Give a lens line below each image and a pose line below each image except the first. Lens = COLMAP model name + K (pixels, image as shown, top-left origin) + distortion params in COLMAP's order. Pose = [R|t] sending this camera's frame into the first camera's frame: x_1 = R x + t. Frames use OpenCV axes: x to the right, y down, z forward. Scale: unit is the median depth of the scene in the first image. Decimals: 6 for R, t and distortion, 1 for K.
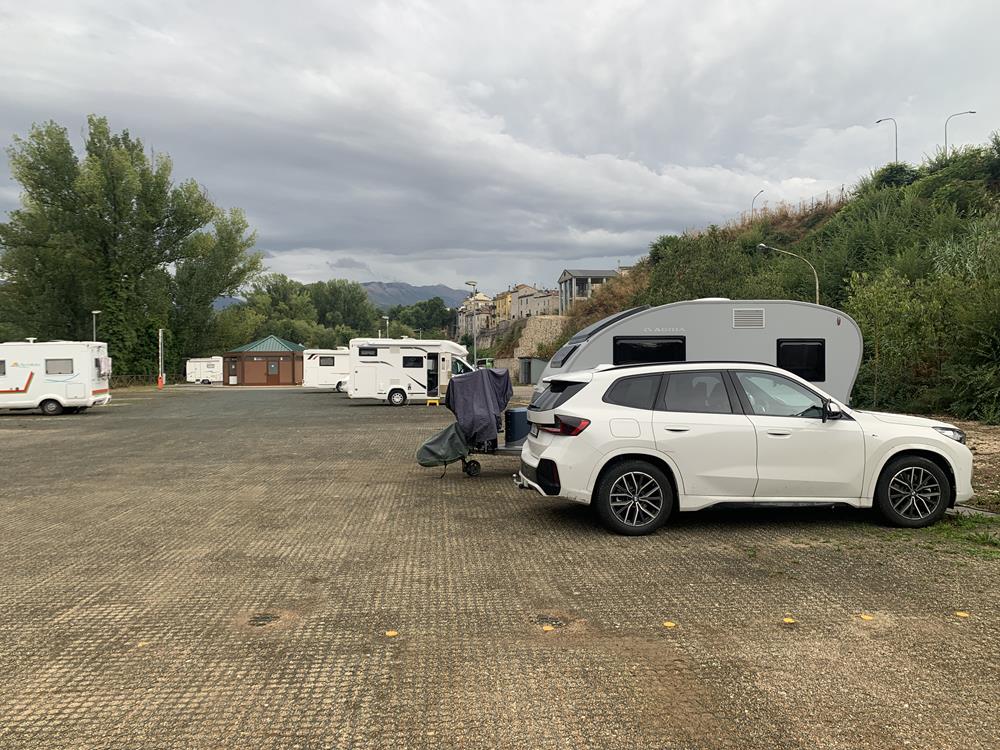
lens RADIAL K [[750.3, 0, 505.2], [0, 750.3, 371.1], [0, 0, 1]] dist [0.025586, -0.030469]
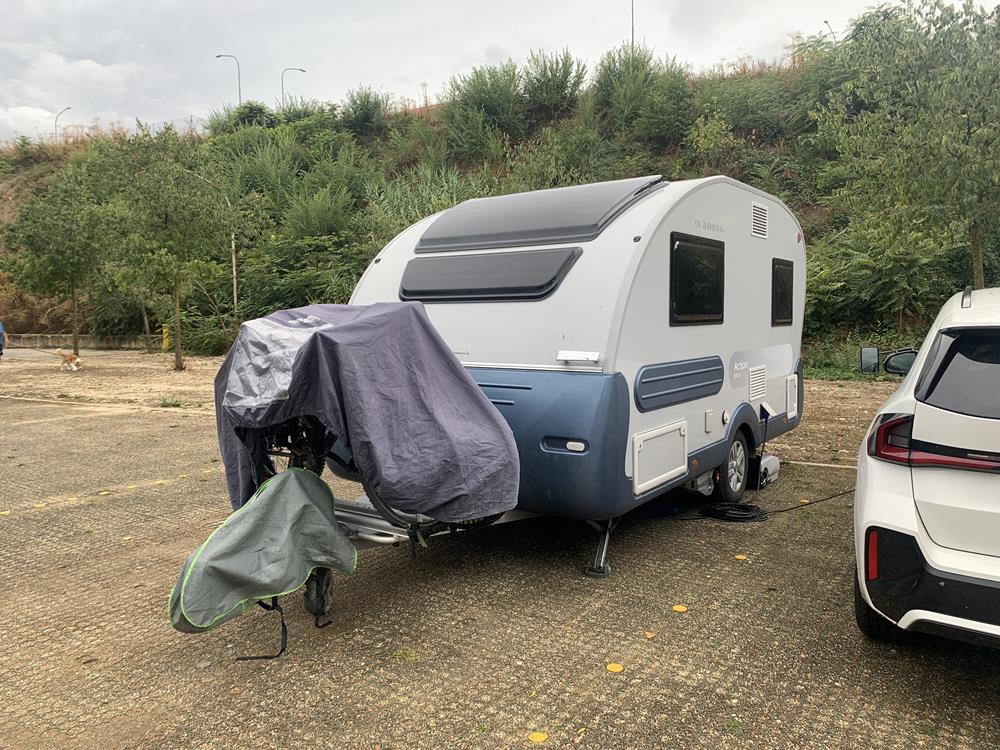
lens RADIAL K [[750.3, 0, 488.6], [0, 750.3, 355.5], [0, 0, 1]] dist [0.025586, -0.030469]
pose [[0.630840, -0.039349, 0.774915, -0.223069], [0.002723, 0.998819, 0.048502, 0.003356], [-0.775909, -0.028487, 0.630202, 0.619068]]
